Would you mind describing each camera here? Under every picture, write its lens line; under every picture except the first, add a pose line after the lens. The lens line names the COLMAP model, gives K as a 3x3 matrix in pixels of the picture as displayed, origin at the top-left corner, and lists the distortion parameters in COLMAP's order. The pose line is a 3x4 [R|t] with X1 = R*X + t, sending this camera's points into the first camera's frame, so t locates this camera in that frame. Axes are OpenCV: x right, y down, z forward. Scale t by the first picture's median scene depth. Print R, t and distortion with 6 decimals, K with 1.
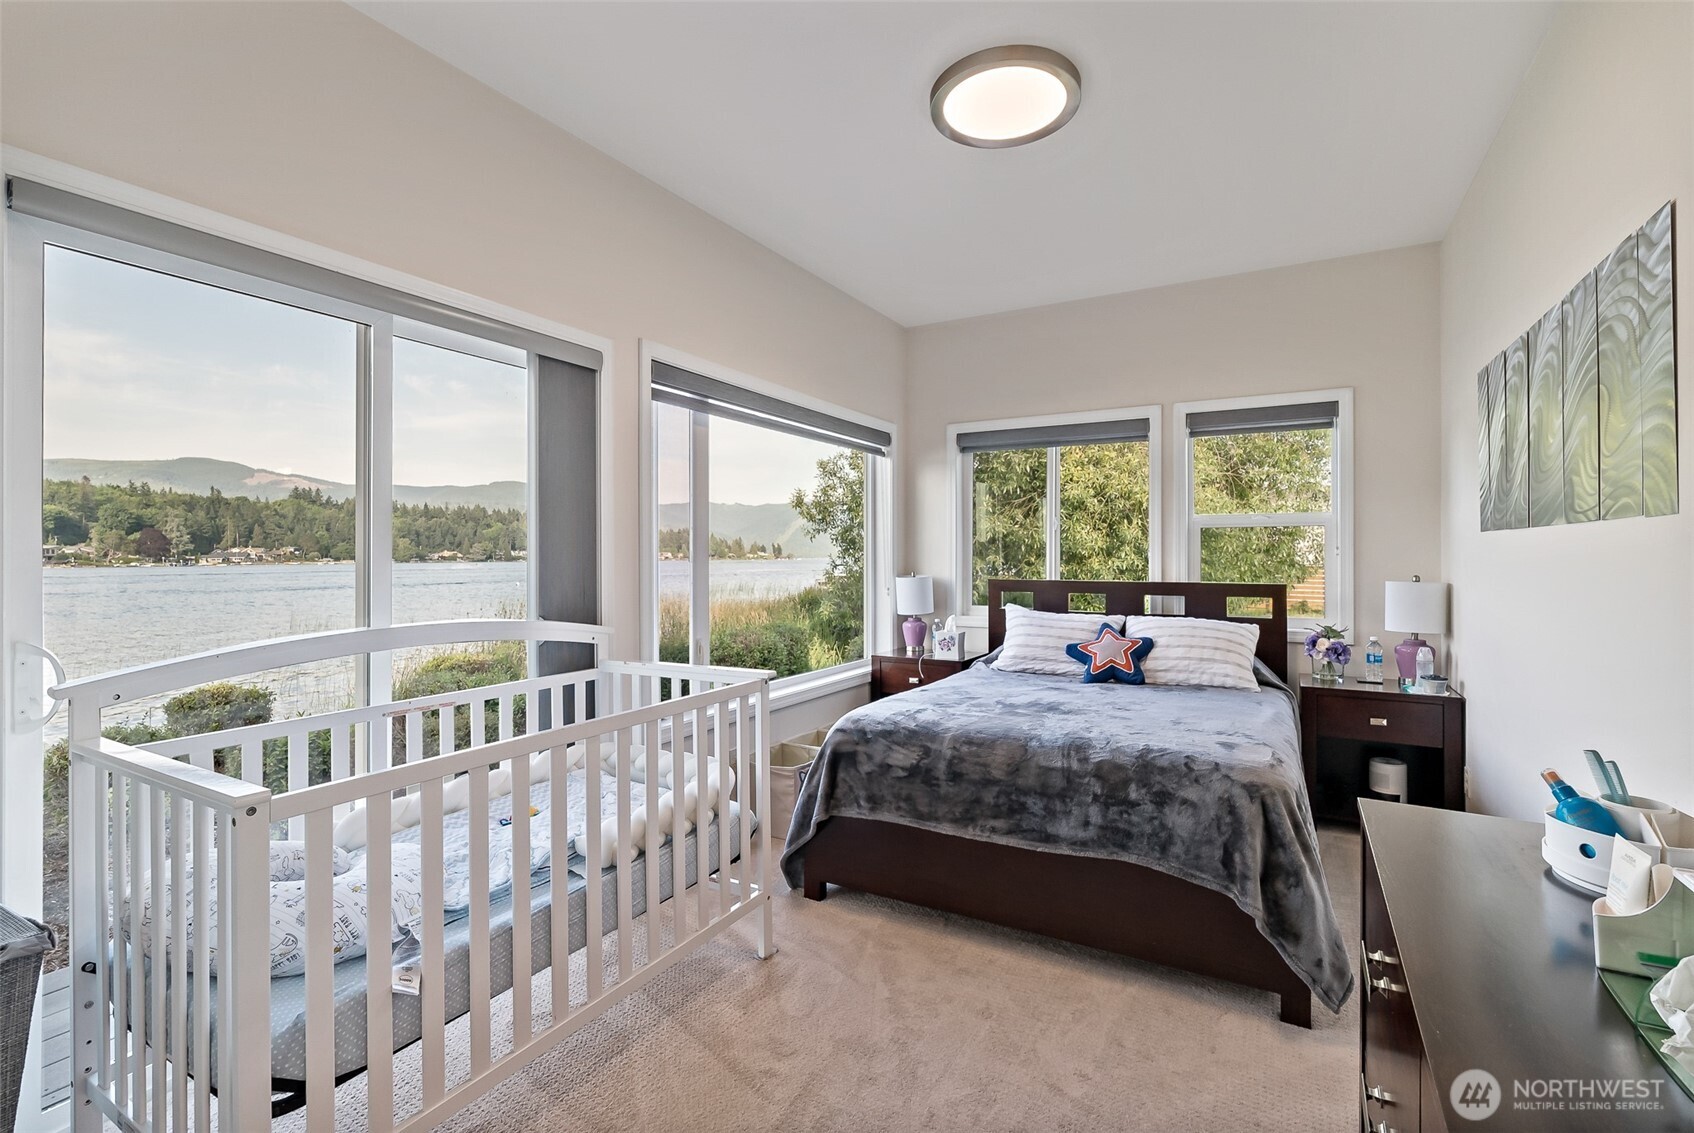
lens RADIAL K [[753.8, 0, 839.8], [0, 753.8, 561.6], [0, 0, 1]] dist [-0.001177, -0.000207]
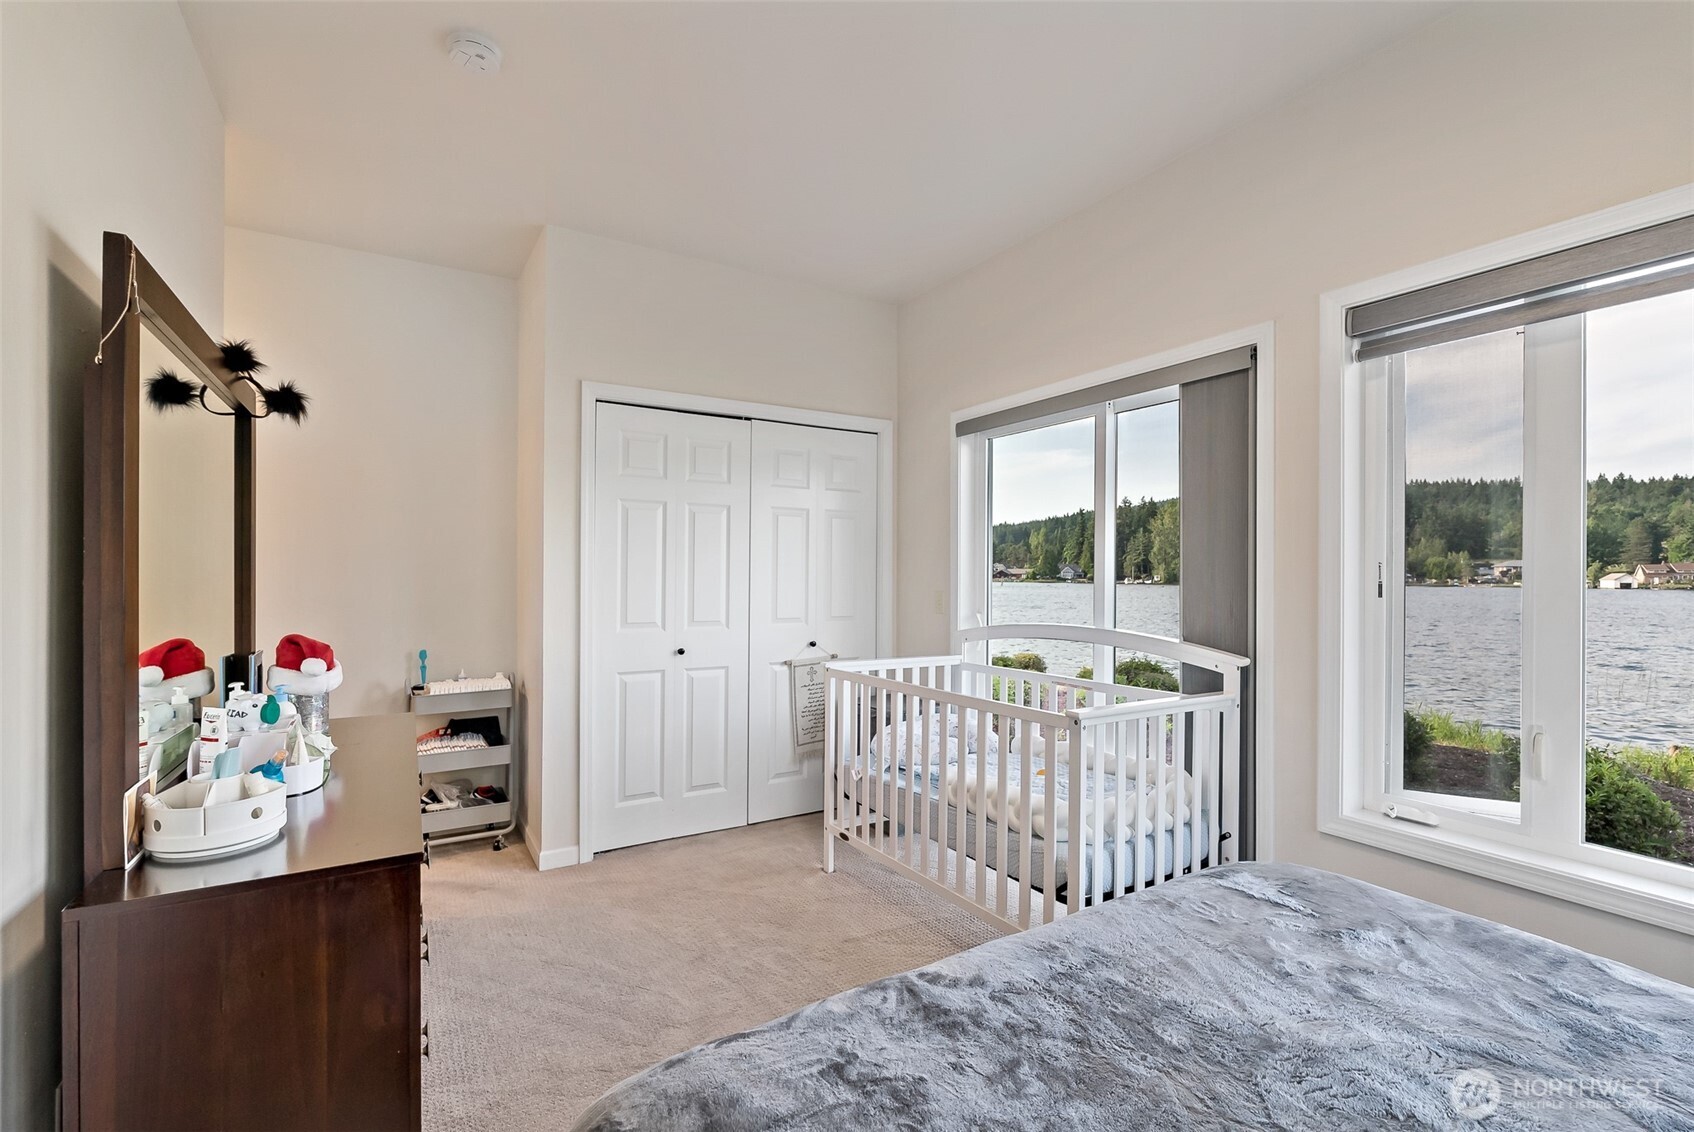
lens RADIAL K [[753.8, 0, 839.8], [0, 753.8, 561.1], [0, 0, 1]] dist [-0.001177, -0.000207]
pose [[-0.498785, -0.004272, -0.866715, 0.910718], [-0.007452, 0.999972, -0.000641, -0.030389], [0.866694, 0.006139, -0.498803, 1.362114]]
